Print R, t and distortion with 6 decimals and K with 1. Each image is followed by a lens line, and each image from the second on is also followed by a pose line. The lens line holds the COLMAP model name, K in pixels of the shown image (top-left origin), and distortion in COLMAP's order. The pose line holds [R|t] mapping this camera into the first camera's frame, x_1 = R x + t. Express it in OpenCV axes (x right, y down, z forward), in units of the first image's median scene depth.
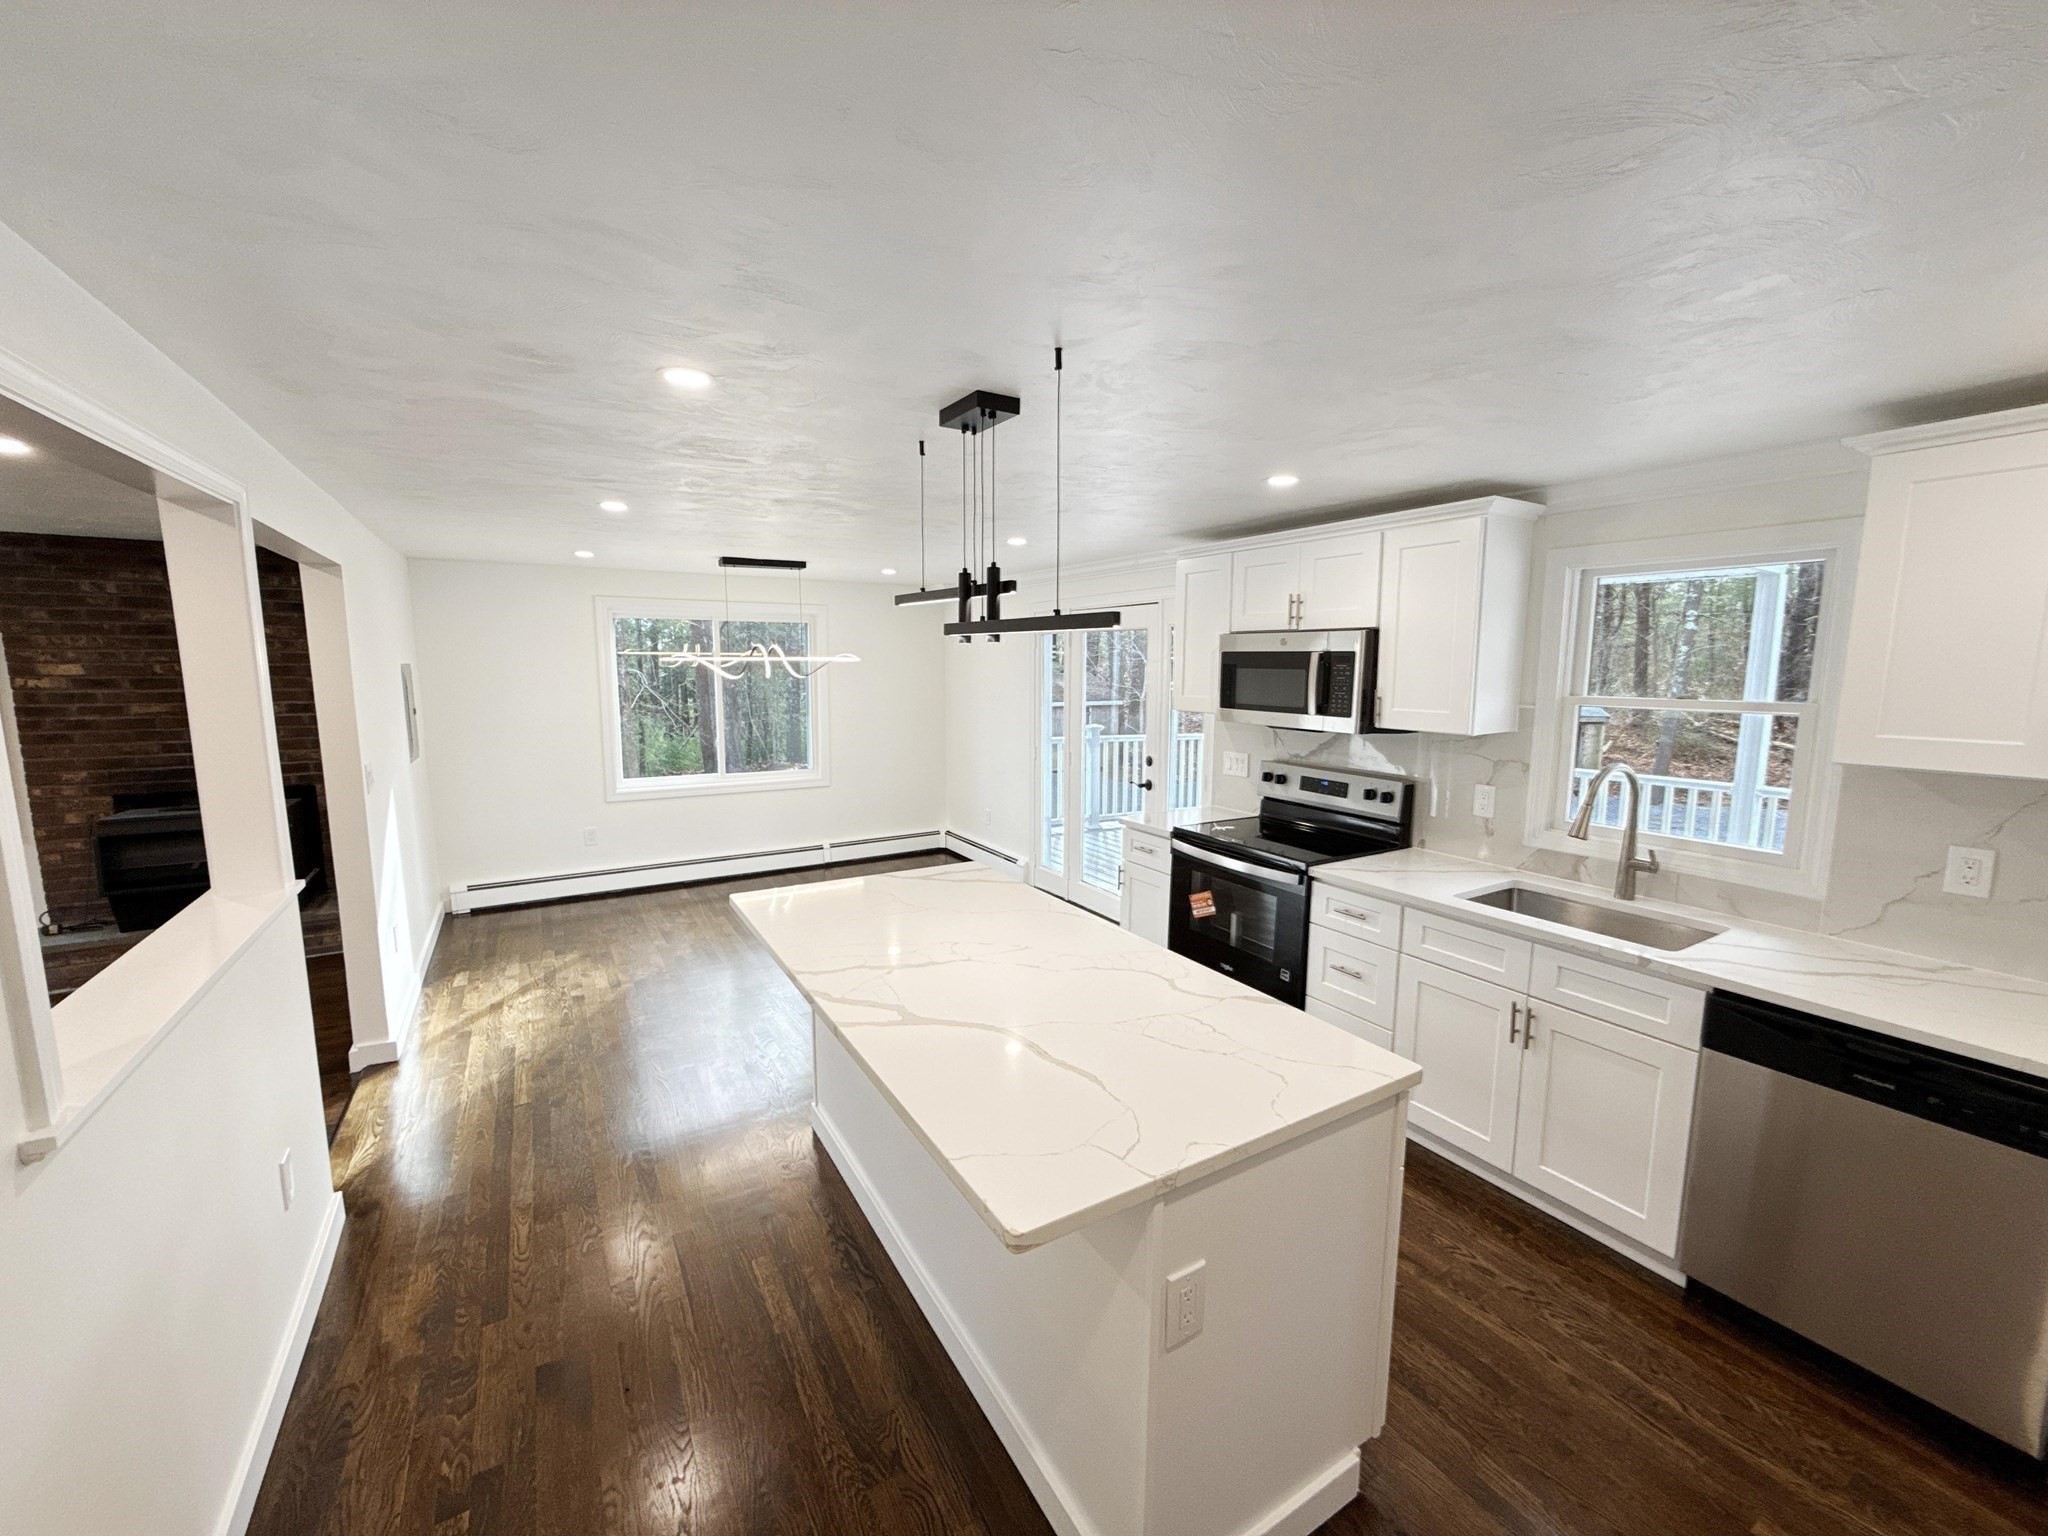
lens RADIAL K [[812.3, 0, 1029.6], [0, 812.3, 768.8], [0, 0, 1]] dist [0.000450, 0.000215]
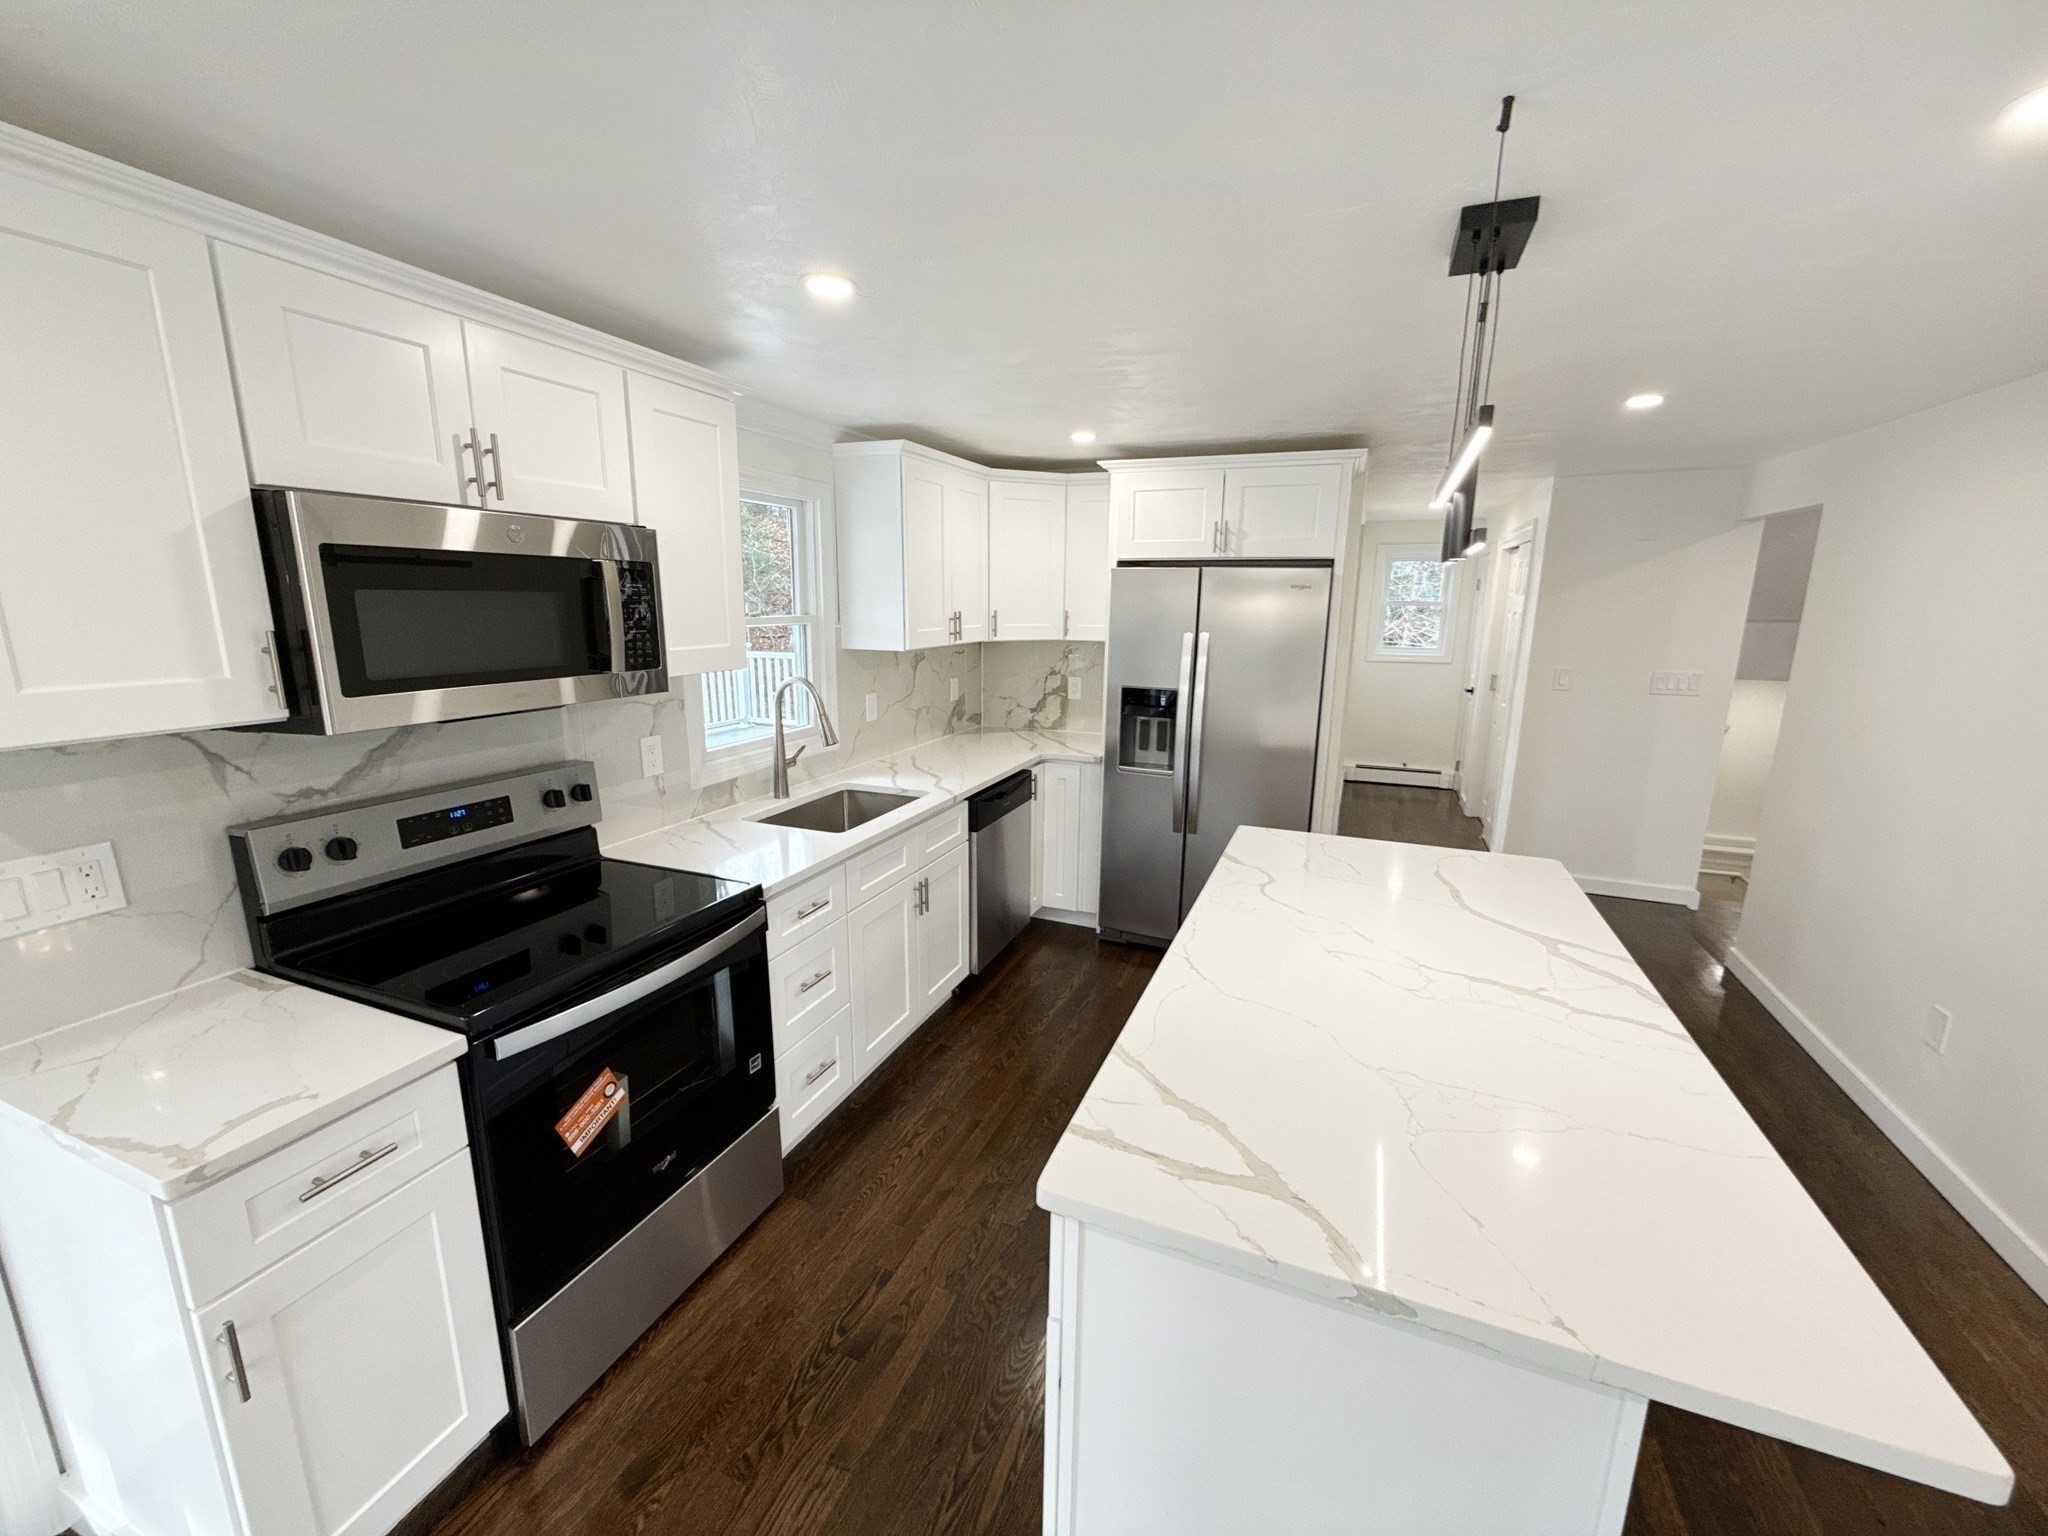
lens RADIAL K [[812.3, 0, 1026.1], [0, 812.3, 772.8], [0, 0, 1]] dist [0.000450, 0.000215]
pose [[-0.593009, -0.180752, 0.784646, -0.299843], [0.093214, 0.952516, 0.289871, -0.146369], [-0.799782, 0.245036, -0.548002, 1.169726]]
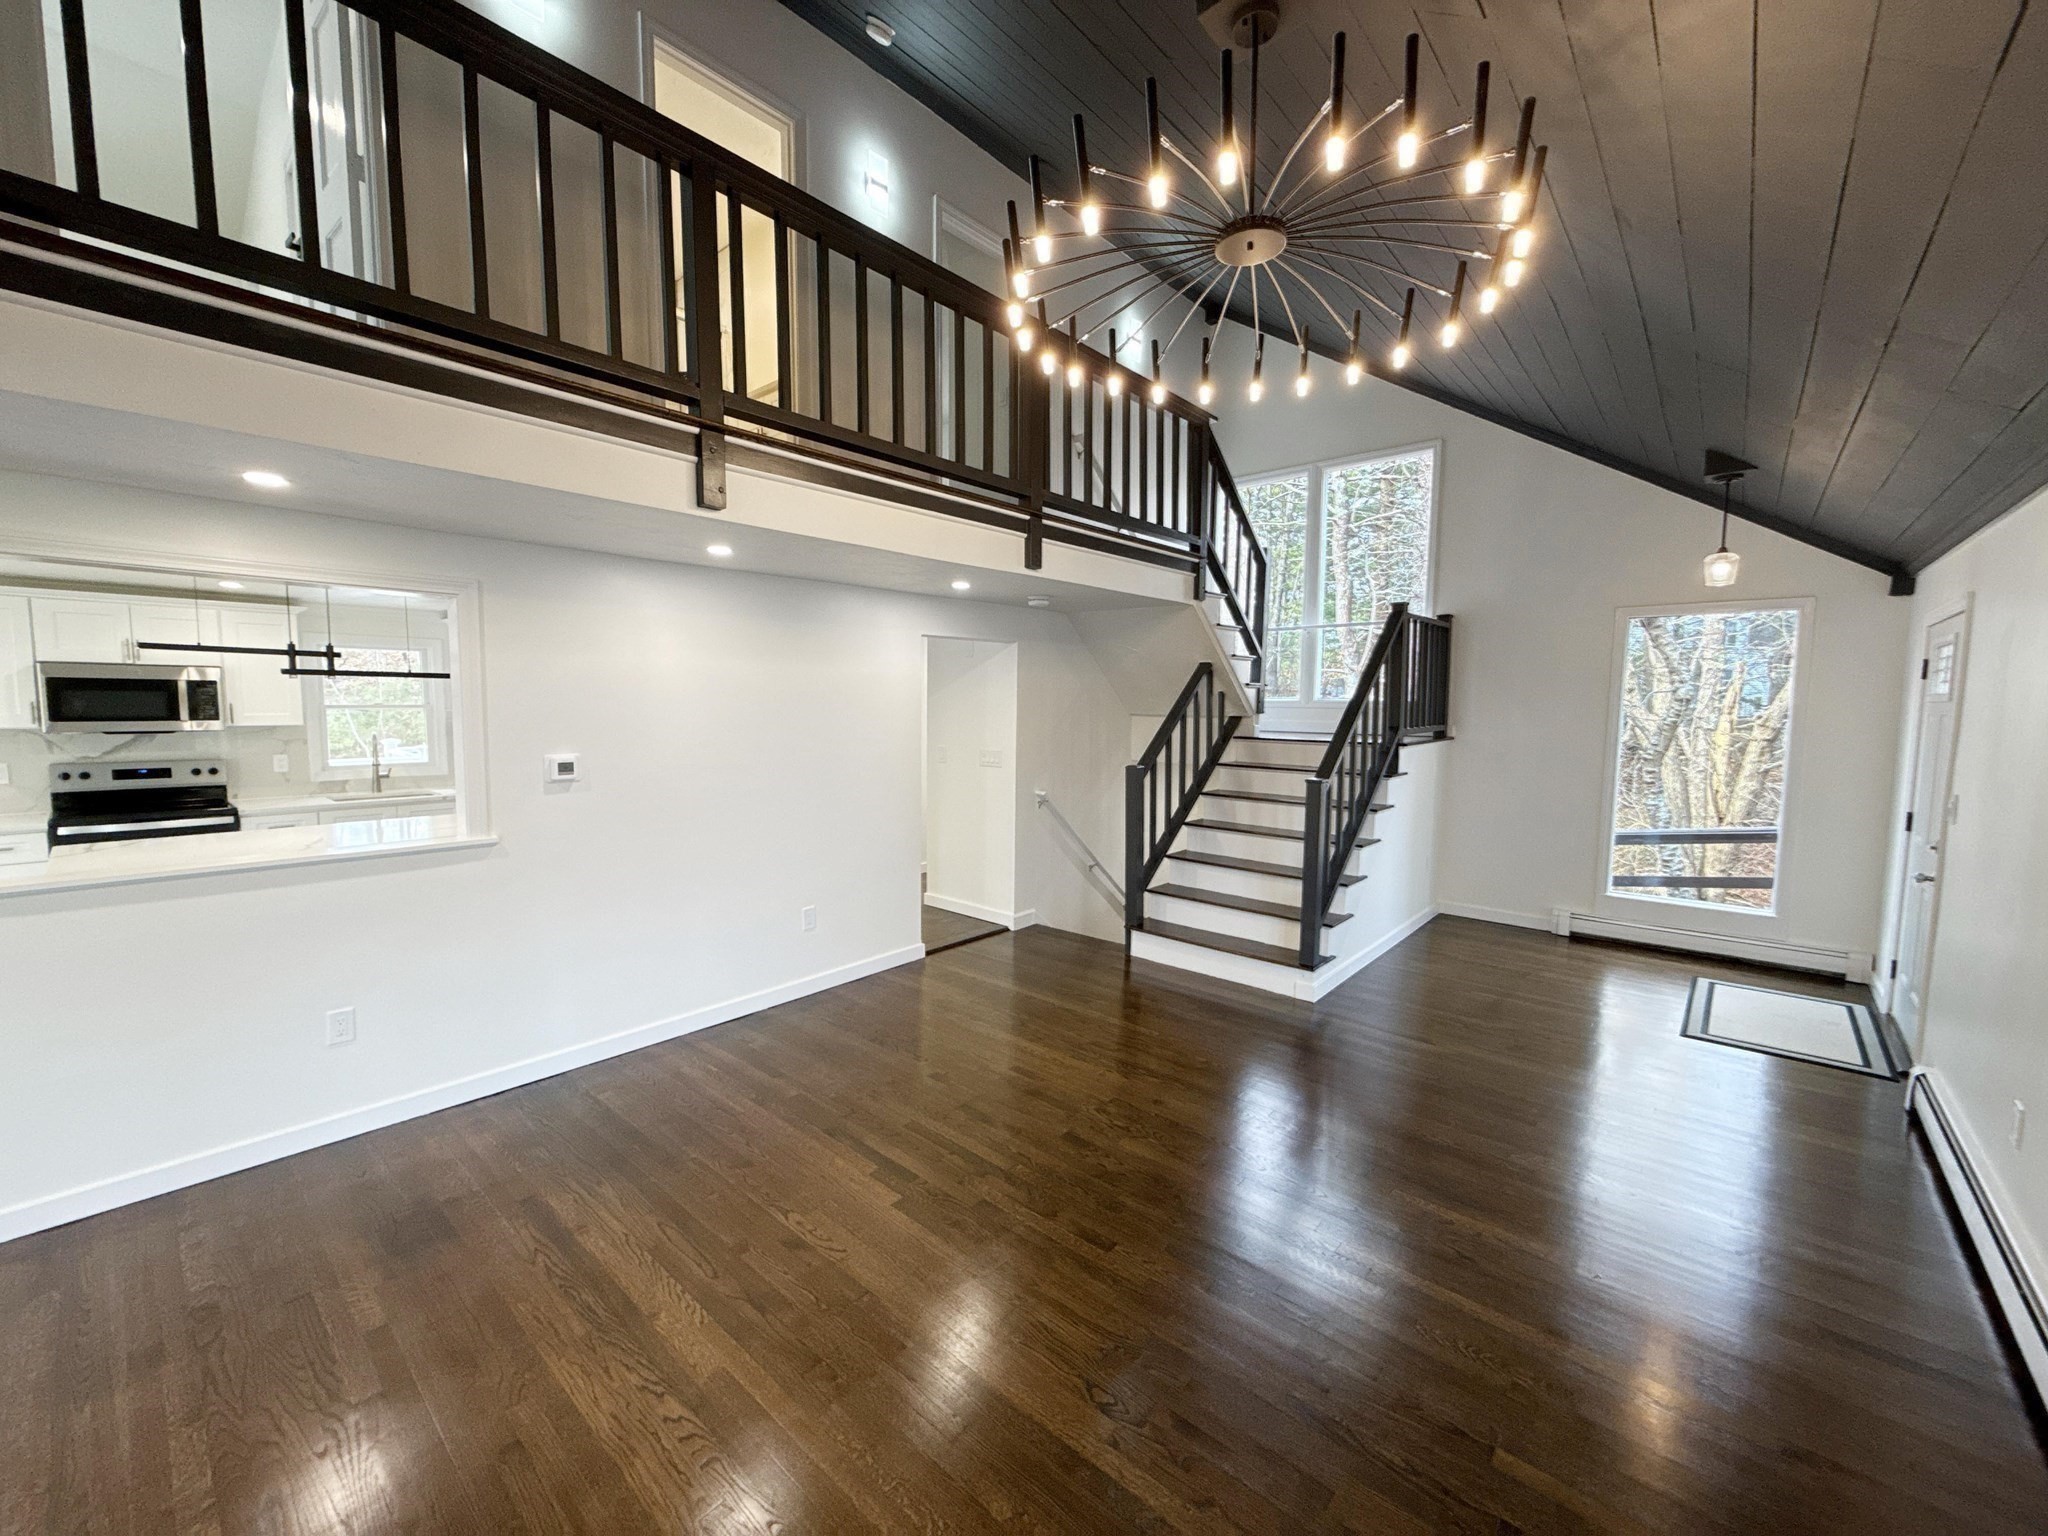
lens RADIAL K [[812.3, 0, 1013.5], [0, 812.3, 759.3], [0, 0, 1]] dist [0.000450, 0.000215]
pose [[-0.295000, -0.081015, 0.952057, -1.690265], [0.111262, 0.986708, 0.118438, -0.002051], [-0.948997, 0.140867, -0.282065, -0.047605]]
